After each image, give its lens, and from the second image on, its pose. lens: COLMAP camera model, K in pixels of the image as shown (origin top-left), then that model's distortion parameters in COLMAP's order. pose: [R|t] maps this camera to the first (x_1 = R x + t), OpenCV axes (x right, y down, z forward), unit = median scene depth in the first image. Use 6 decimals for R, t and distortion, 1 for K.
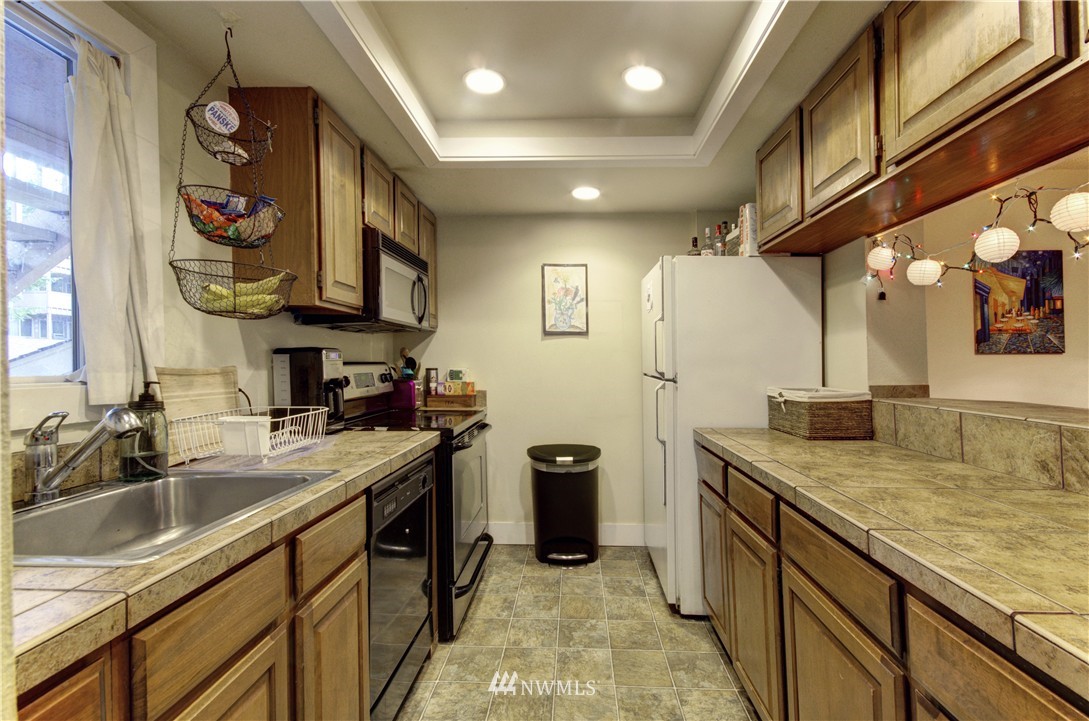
lens RADIAL K [[497.2, 0, 550.0], [0, 497.2, 360.1], [0, 0, 1]] dist [0.028410, -0.002861]
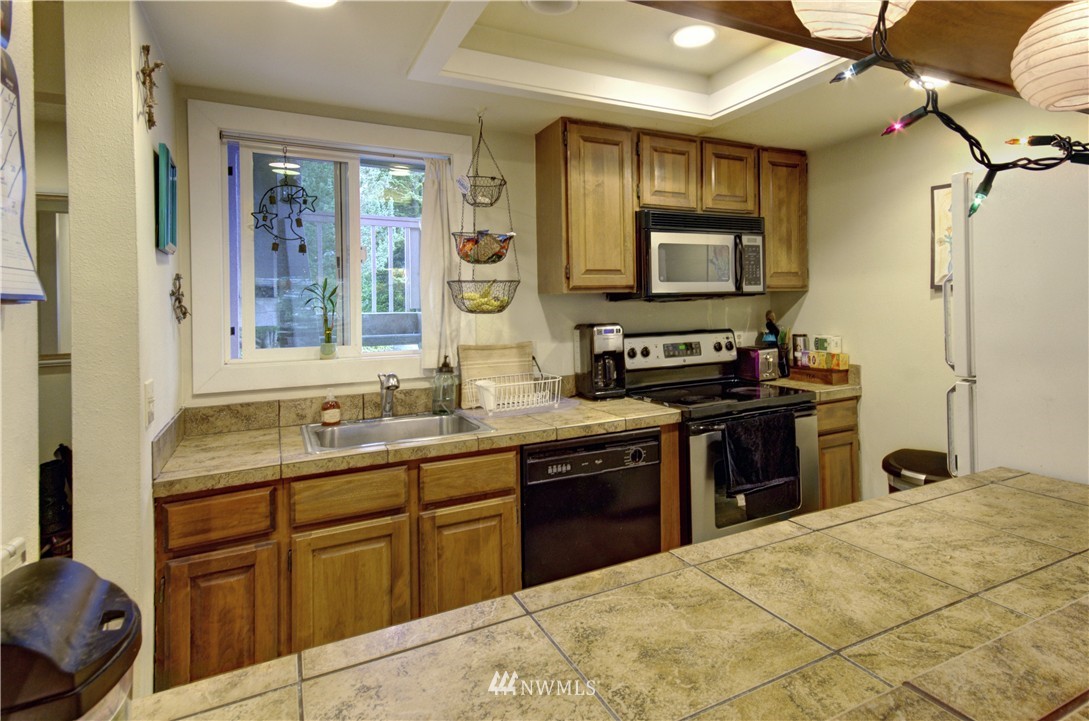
lens RADIAL K [[547.9, 0, 544.0], [0, 547.9, 333.6], [0, 0, 1]] dist [0.021657, 0.000257]
pose [[0.518655, 0.019955, -0.854751, 0.631476], [0.027339, 0.998829, 0.039908, -0.064342], [0.854547, -0.044066, 0.517502, 0.247938]]
